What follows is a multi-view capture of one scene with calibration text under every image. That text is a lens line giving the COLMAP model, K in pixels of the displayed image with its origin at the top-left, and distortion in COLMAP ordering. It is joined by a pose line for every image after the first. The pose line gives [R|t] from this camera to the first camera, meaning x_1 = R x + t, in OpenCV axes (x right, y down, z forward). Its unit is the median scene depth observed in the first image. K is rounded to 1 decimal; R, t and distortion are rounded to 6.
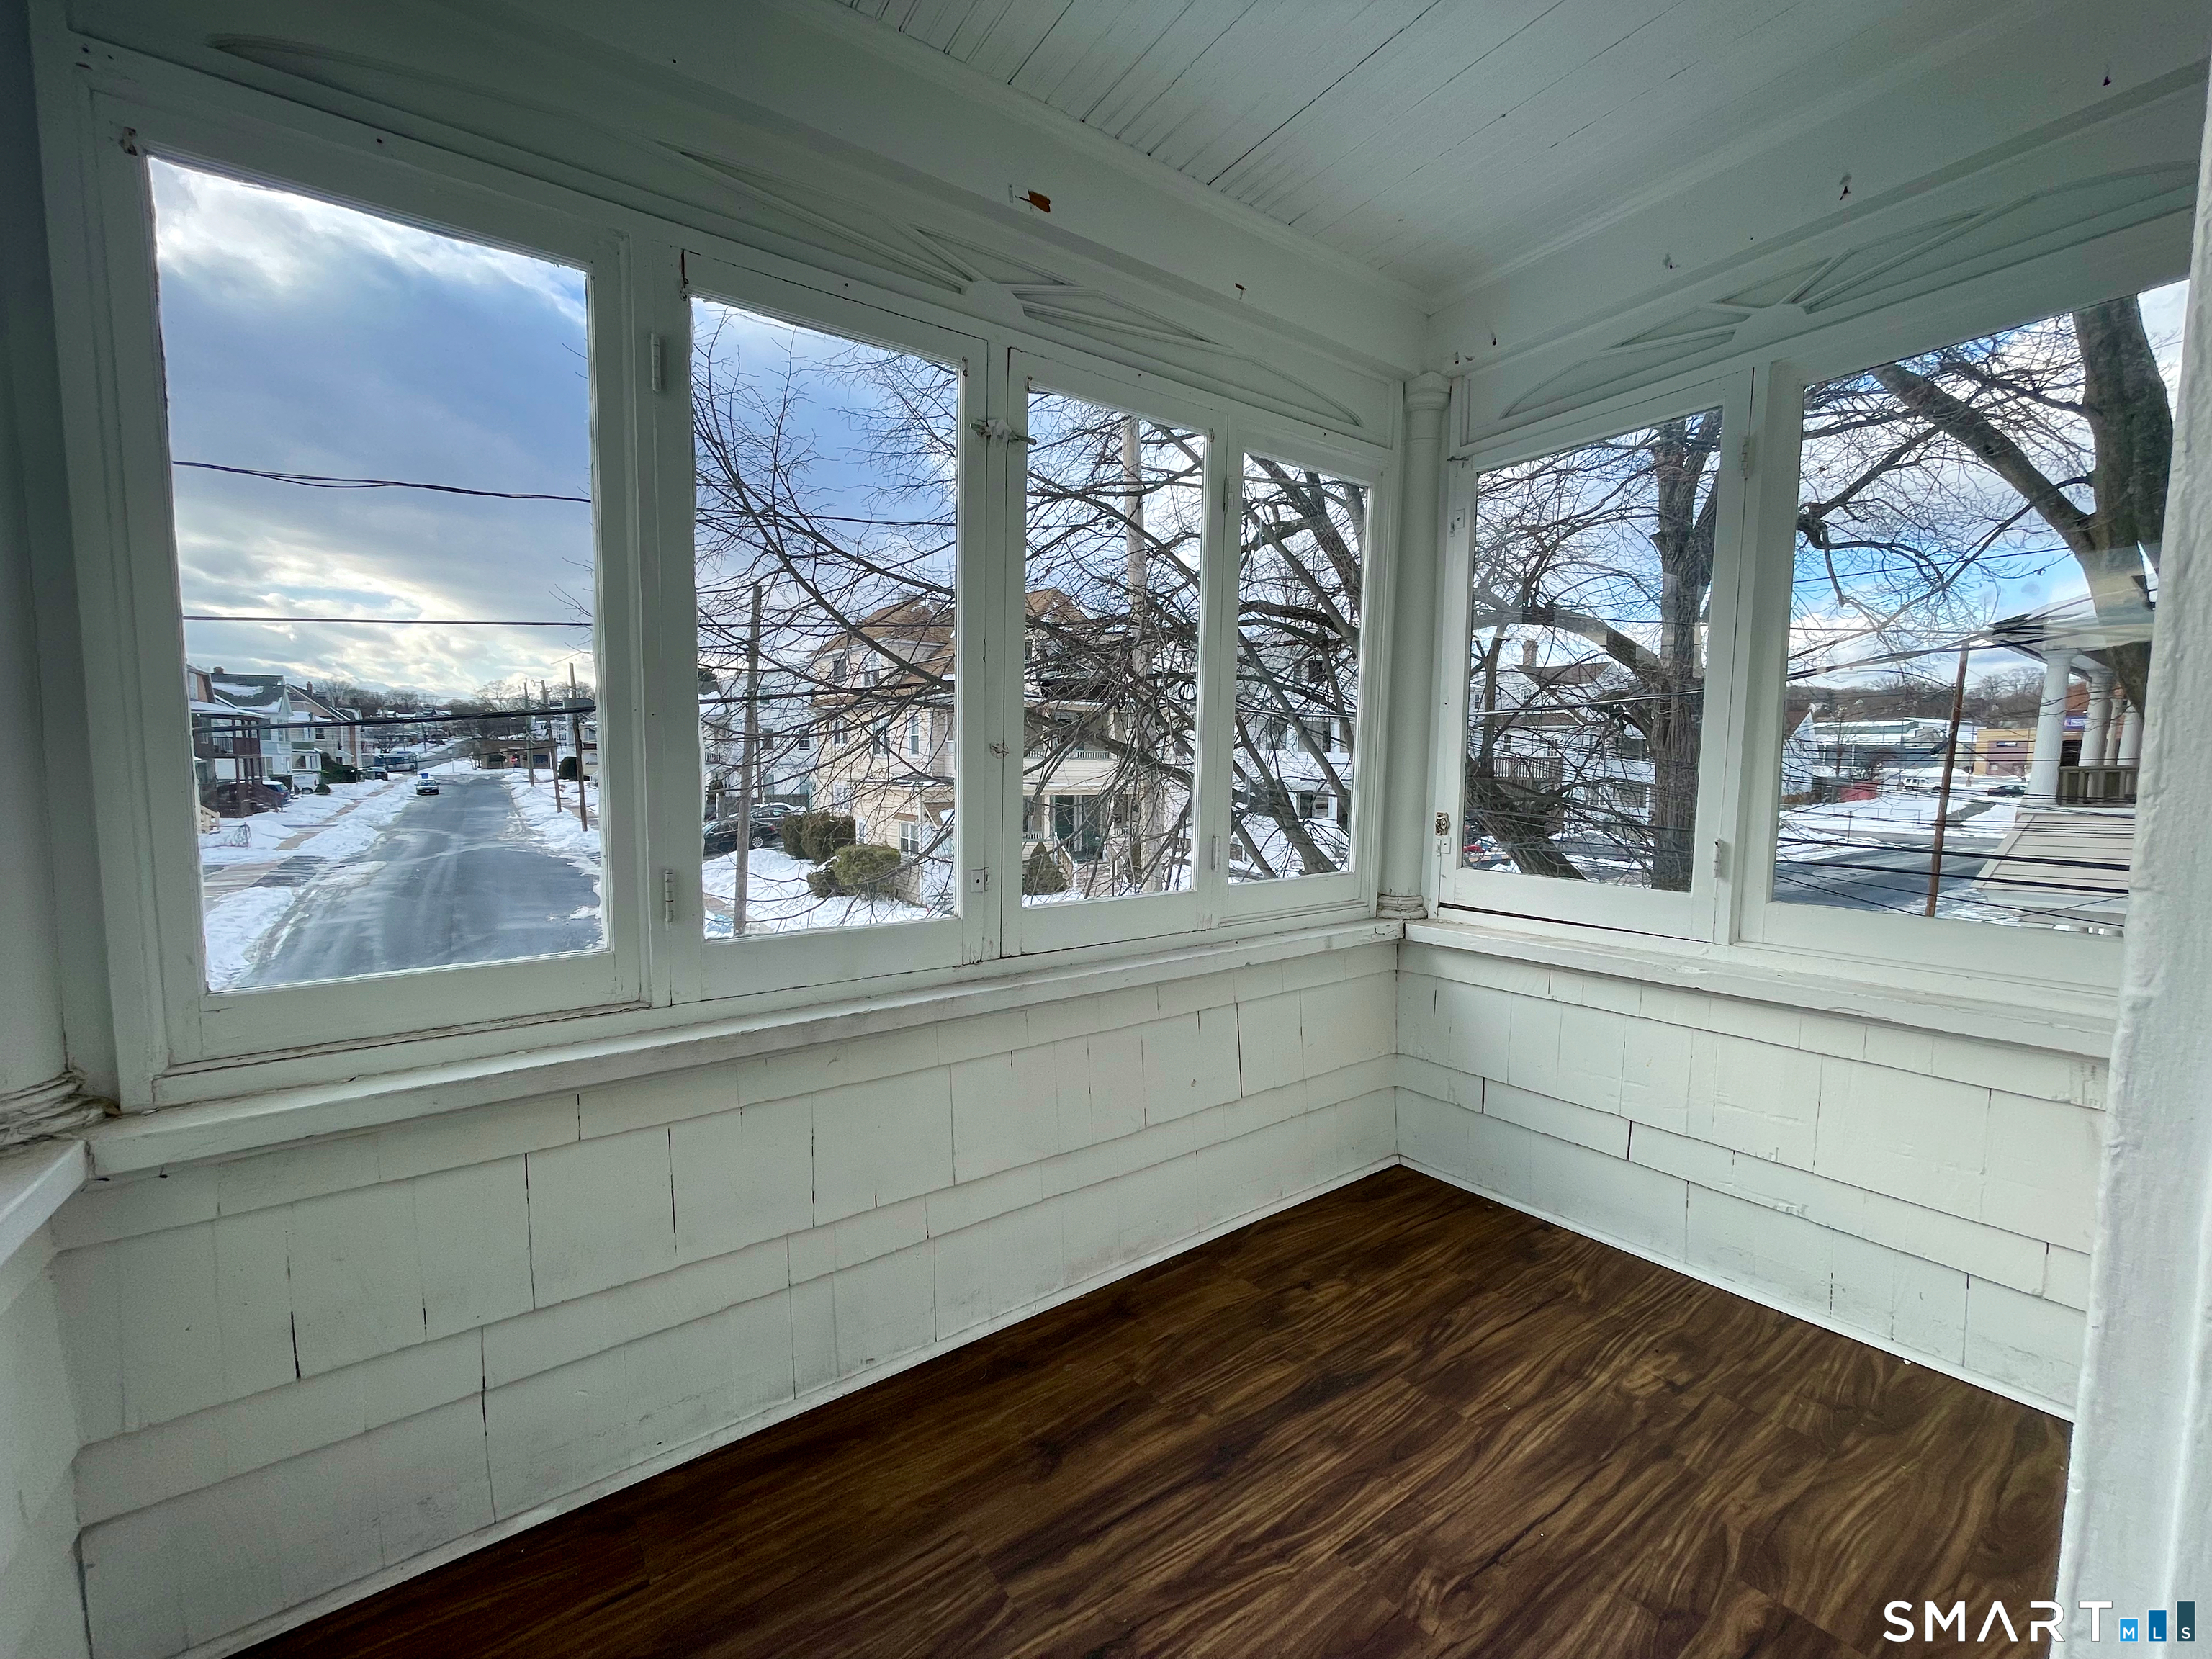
lens RADIAL K [[889.7, 0, 1107.8], [0, 889.7, 826.8], [0, 0, 1]] dist [0.001014, 0.000085]
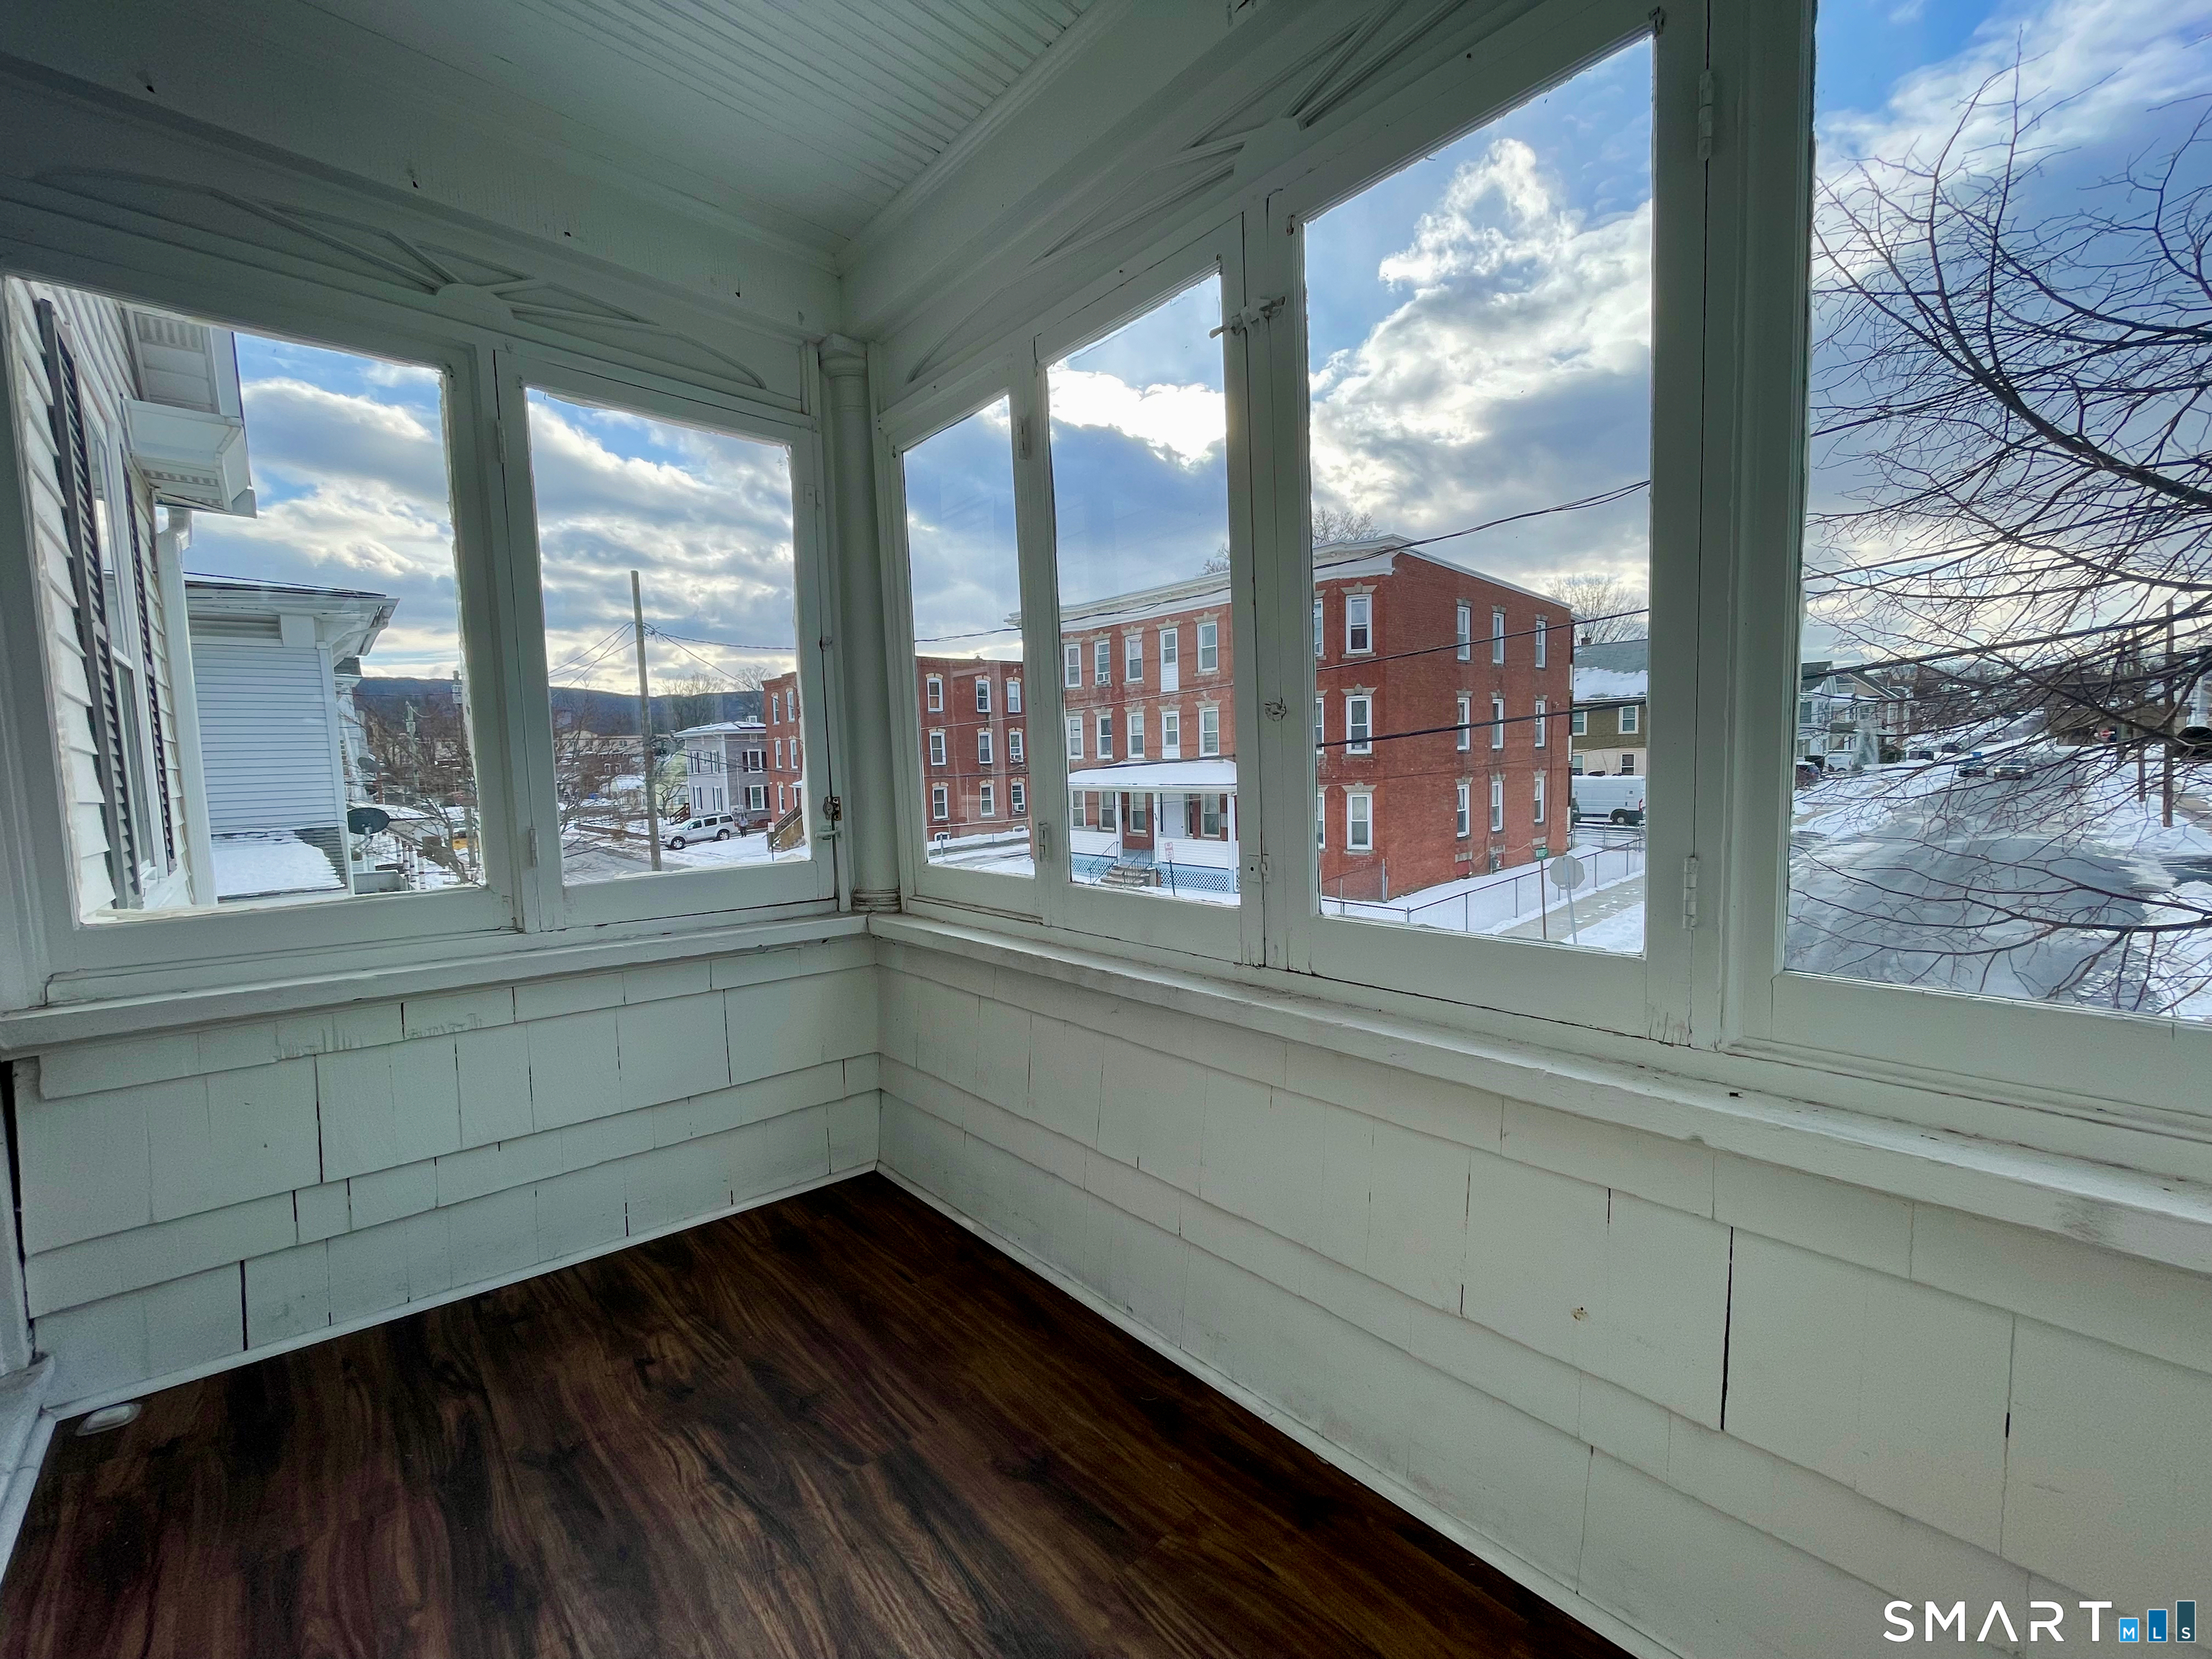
lens RADIAL K [[889.4, 0, 1106.3], [0, 889.4, 827.5], [0, 0, 1]] dist [0.000287, 0.000067]
pose [[0.126175, 0.069526, -0.989569, 0.724475], [-0.046369, 0.996864, 0.064126, -0.027709], [0.990924, 0.037795, 0.129003, 0.821091]]
